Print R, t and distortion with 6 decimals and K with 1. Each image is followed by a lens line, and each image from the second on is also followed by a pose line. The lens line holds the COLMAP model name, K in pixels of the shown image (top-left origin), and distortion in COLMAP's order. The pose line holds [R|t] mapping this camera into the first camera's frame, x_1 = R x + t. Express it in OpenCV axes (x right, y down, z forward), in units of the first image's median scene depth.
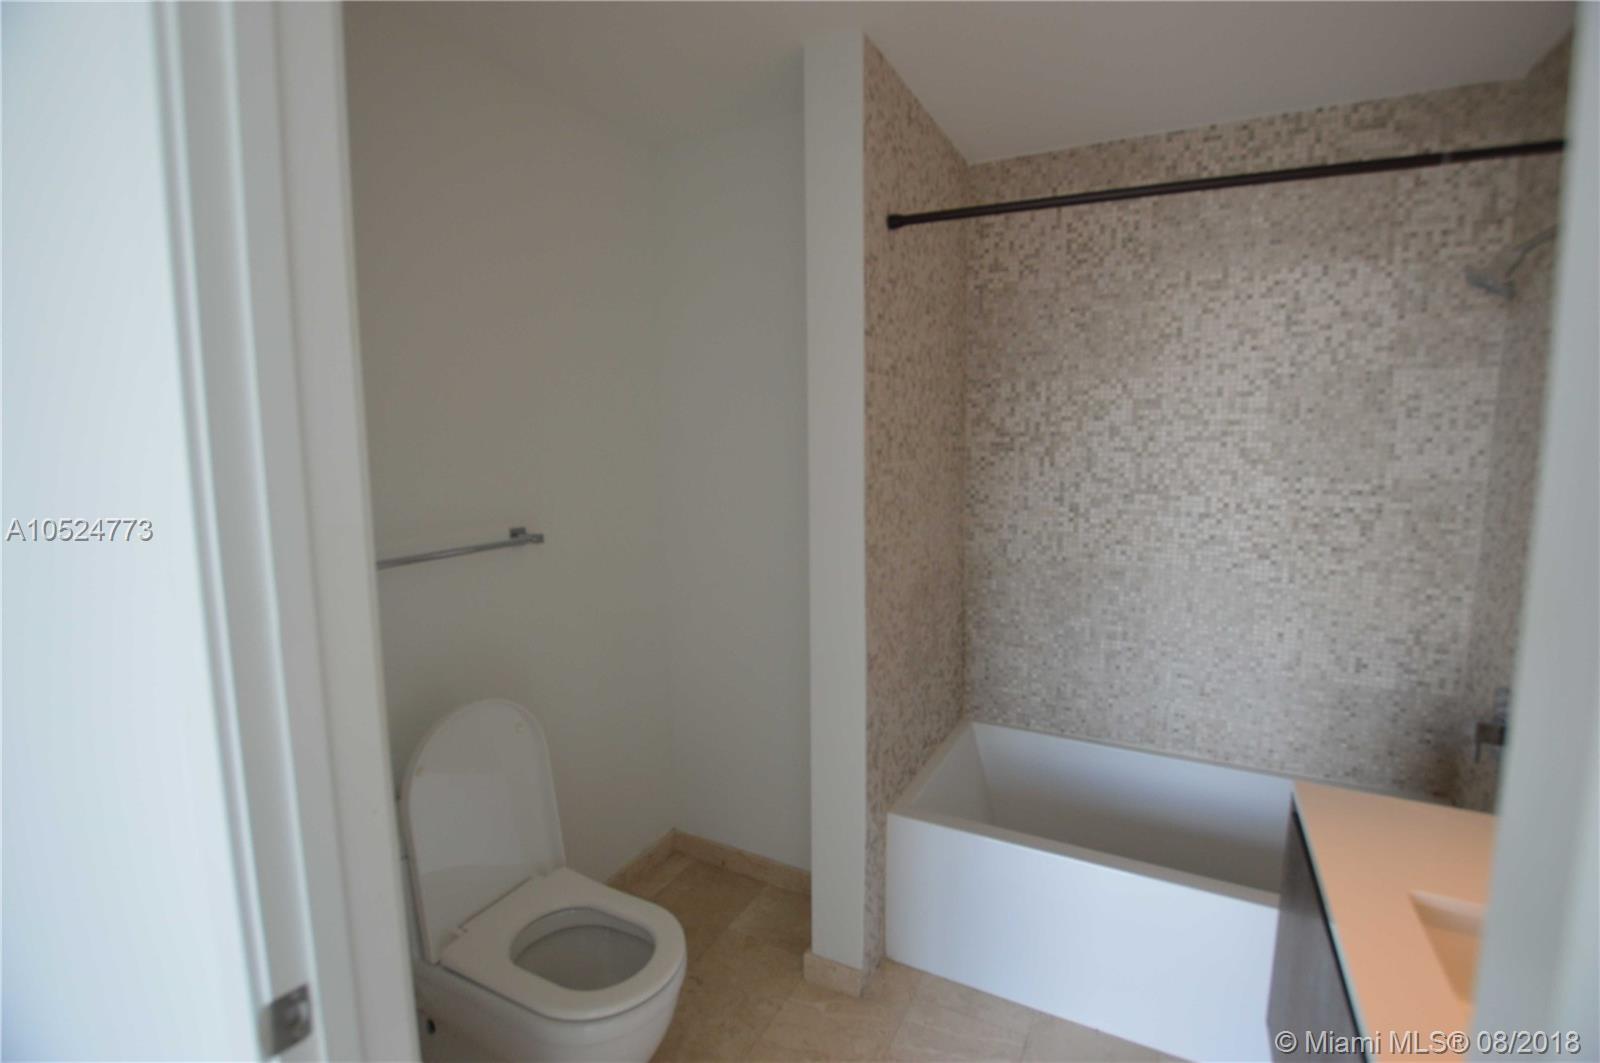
lens RADIAL K [[725.1, 0, 792.5], [0, 725.1, 522.8], [0, 0, 1]] dist [-0.031888, 0.004162]
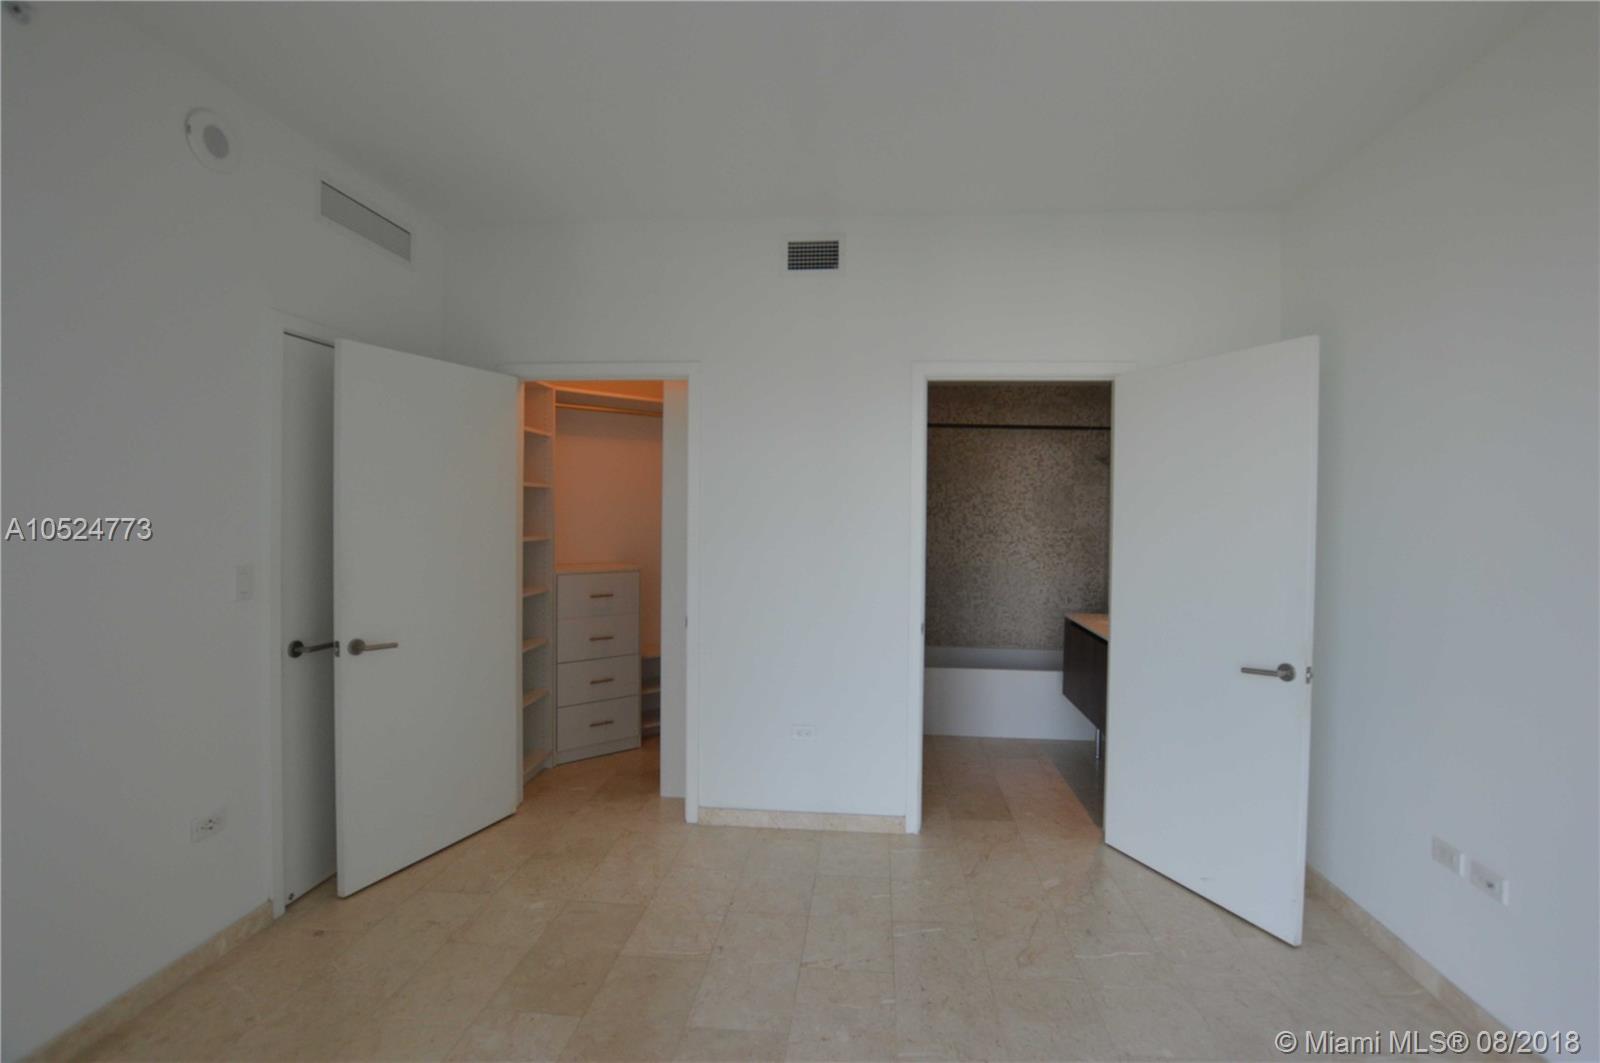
lens RADIAL K [[725.1, 0, 806.9], [0, 725.1, 531.8], [0, 0, 1]] dist [-0.031888, 0.004162]
pose [[0.928574, 0.006074, 0.371099, -0.966175], [0.028707, 0.995695, -0.088130, 0.148963], [-0.370036, 0.092488, 0.924402, -0.993599]]
